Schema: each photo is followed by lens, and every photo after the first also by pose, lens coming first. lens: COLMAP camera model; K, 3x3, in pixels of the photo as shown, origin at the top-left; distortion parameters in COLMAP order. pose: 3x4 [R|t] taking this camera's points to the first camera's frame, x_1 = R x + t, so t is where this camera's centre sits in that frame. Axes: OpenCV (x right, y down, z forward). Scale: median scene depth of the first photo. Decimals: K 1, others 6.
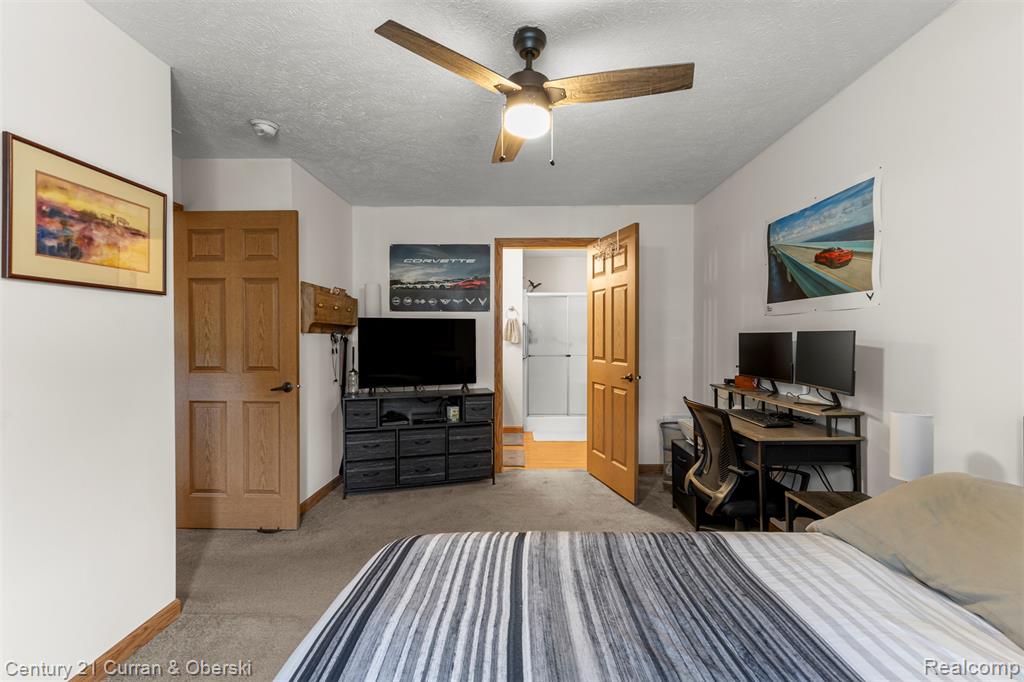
lens RADIAL K [[439.7, 0, 512.0], [0, 439.7, 341.0], [0, 0, 1]] dist [-0.000852, -0.000188]
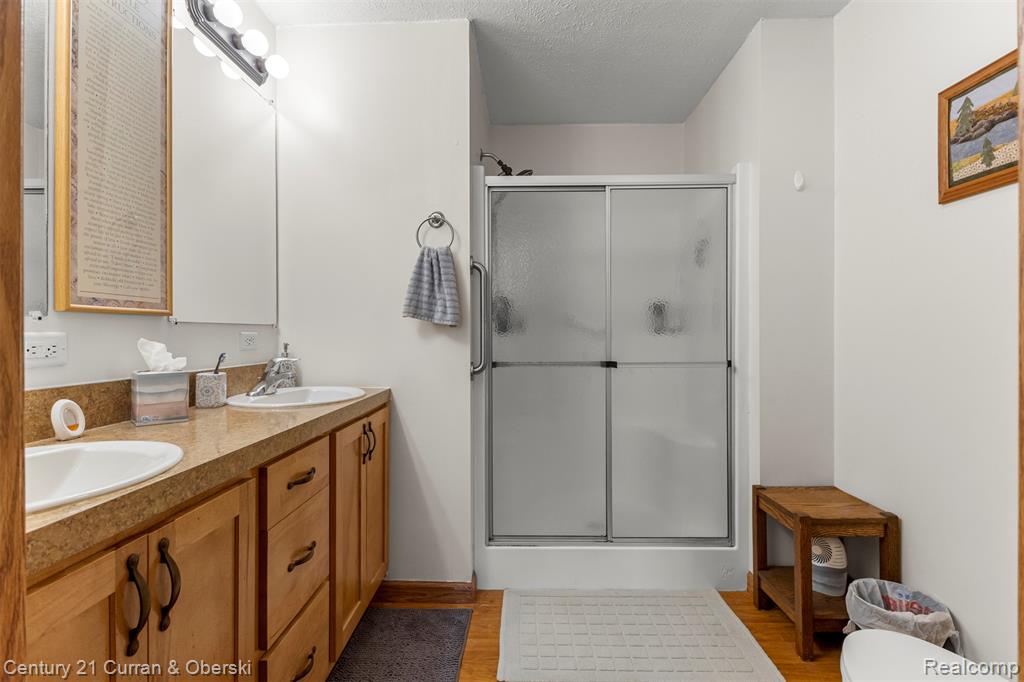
lens RADIAL K [[472.3, 0, 512.0], [0, 472.3, 341.0], [0, 0, 1]] dist [-0.010159, -0.000230]
pose [[0.999947, 0.001224, -0.010175, 0.057390], [-0.001253, 0.999995, -0.002833, 0.016593], [0.010172, 0.002845, 0.999944, 0.640602]]
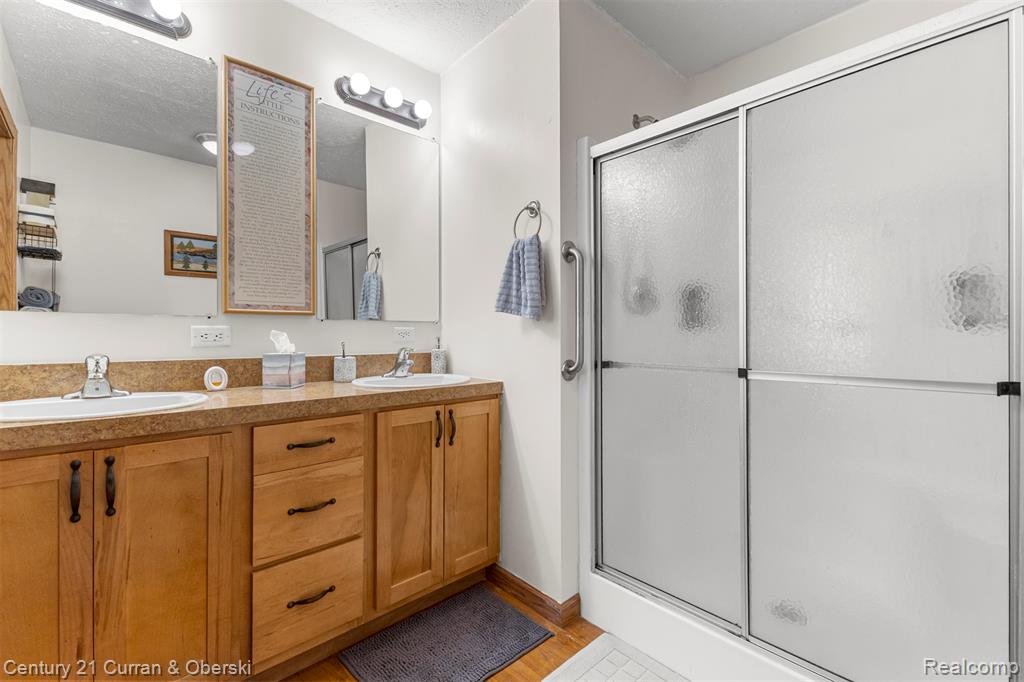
lens RADIAL K [[439.7, 0, 512.0], [0, 439.7, 341.0], [0, 0, 1]] dist [-0.000852, -0.000188]
pose [[0.689039, 0.016835, -0.724529, 0.209687], [-0.017382, 0.999826, 0.006702, 0.017368], [0.724516, 0.007976, 0.689212, 0.761105]]
